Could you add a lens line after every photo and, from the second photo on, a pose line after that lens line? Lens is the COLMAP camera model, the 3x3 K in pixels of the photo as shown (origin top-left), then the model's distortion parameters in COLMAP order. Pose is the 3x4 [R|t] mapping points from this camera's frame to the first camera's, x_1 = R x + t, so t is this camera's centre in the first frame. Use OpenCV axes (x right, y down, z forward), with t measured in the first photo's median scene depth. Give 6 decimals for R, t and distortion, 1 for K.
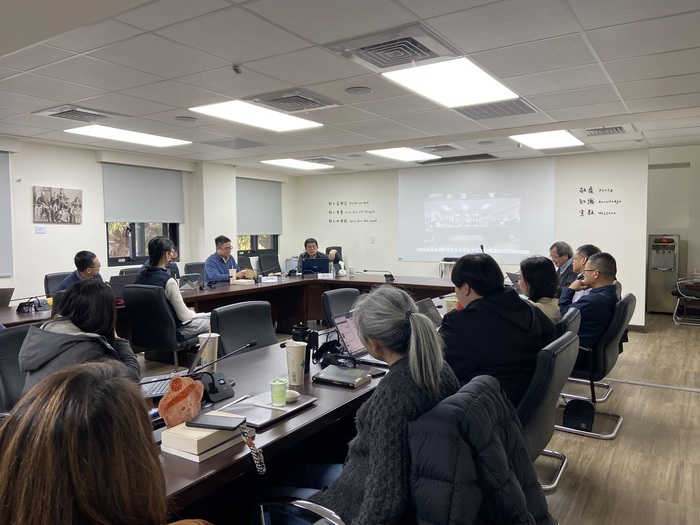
lens RADIAL K [[525.8, 0, 348.0], [0, 525.8, 261.8], [0, 0, 1]] dist [0.091530, -0.085329]
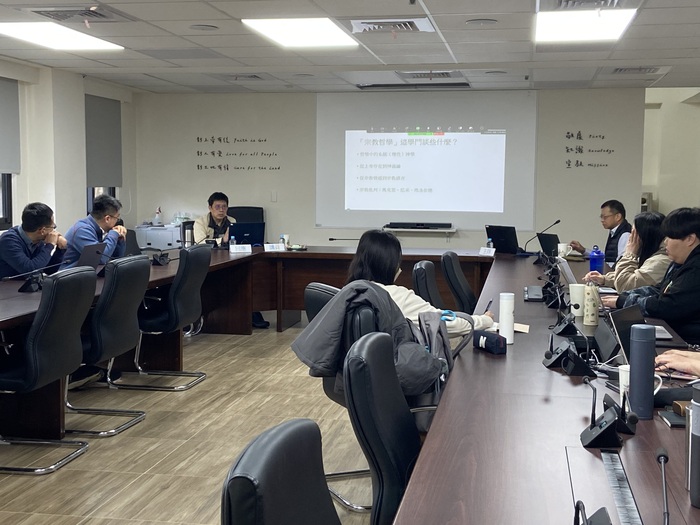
lens RADIAL K [[966.6, 0, 346.3], [0, 966.6, 265.2], [0, 0, 1]] dist [0.102452, 0.000000]
pose [[0.925480, -0.019407, 0.378298, -0.410587], [0.010111, 0.999597, 0.026544, 0.015955], [-0.378661, -0.020741, 0.925303, -0.207982]]
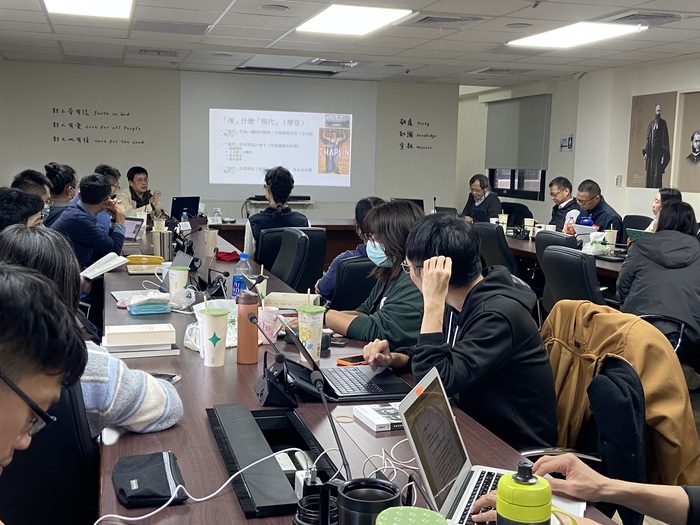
lens RADIAL K [[856.6, 0, 352.8], [0, 856.6, 259.3], [0, 0, 1]] dist [0.093935, 0.000000]
pose [[0.662840, -0.062189, 0.746174, -0.750638], [0.018518, 0.997602, 0.066694, 0.004324], [-0.748532, -0.030390, 0.662402, 0.061580]]
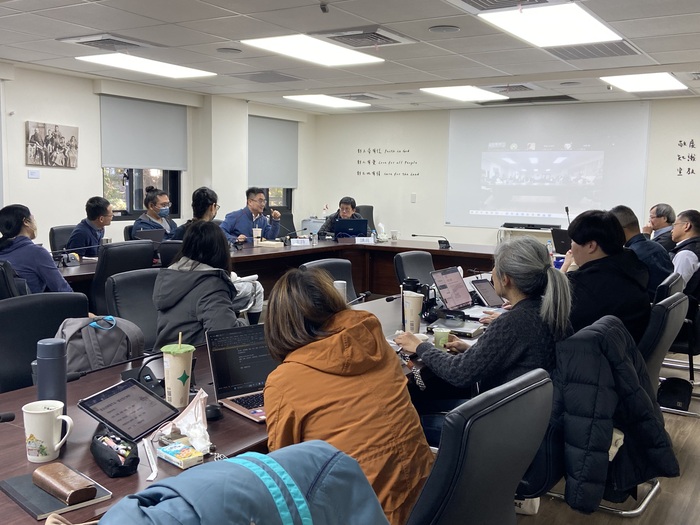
lens RADIAL K [[730.3, 0, 343.4], [0, 730.3, 257.0], [0, 0, 1]] dist [0.071075, 0.000000]
pose [[0.999593, 0.028177, 0.004427, -0.075283], [-0.028324, 0.998886, 0.037732, 0.009963], [-0.003359, -0.037842, 0.999278, -0.132263]]
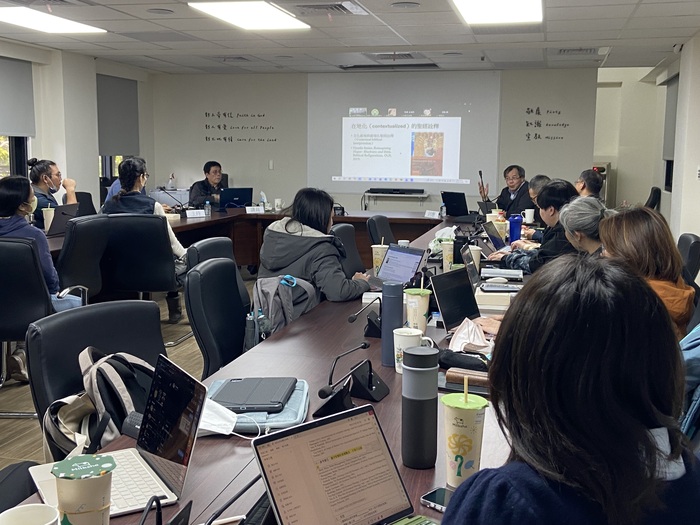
lens RADIAL K [[820.0, 0, 345.1], [0, 820.0, 262.4], [0, 0, 1]] dist [0.089463, 0.000000]
pose [[0.945587, -0.026909, 0.324254, -0.297961], [0.003518, 0.997362, 0.072508, 0.015590], [-0.325350, -0.067422, 0.943187, -0.206792]]
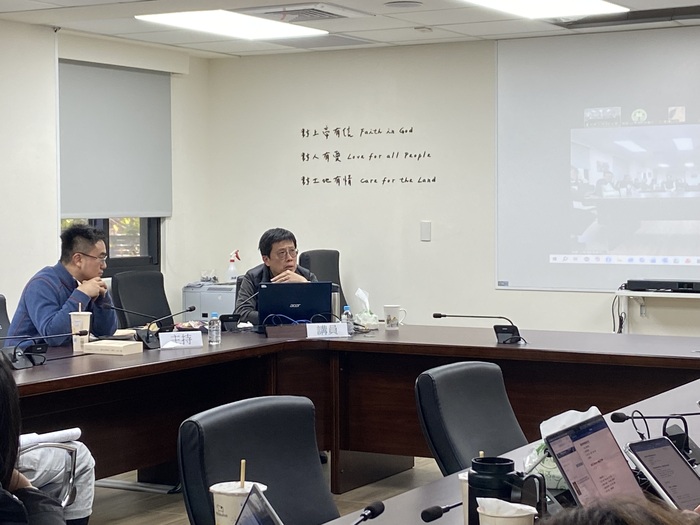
lens RADIAL K [[1448.9, 0, 349.6], [0, 1448.9, 238.1], [0, 0, 1]] dist [0.085444, 0.000000]
pose [[0.998144, 0.000451, 0.060892, -0.082807], [0.001925, 0.999239, -0.038956, 0.002169], [-0.060863, 0.039001, 0.997384, -0.003847]]
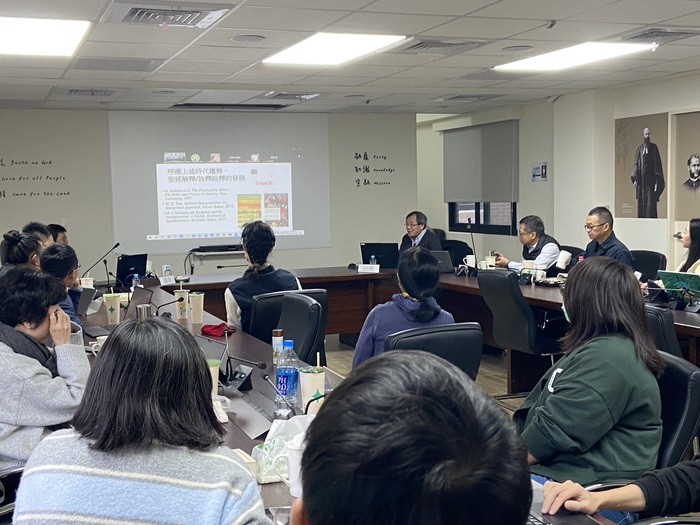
lens RADIAL K [[918.8, 0, 337.3], [0, 918.8, 262.8], [0, 0, 1]] dist [0.100011, 0.000000]
pose [[0.599347, -0.067912, 0.797604, -0.749721], [0.070022, 0.997023, 0.032274, -0.014694], [-0.797421, 0.036506, 0.602318, 0.152377]]
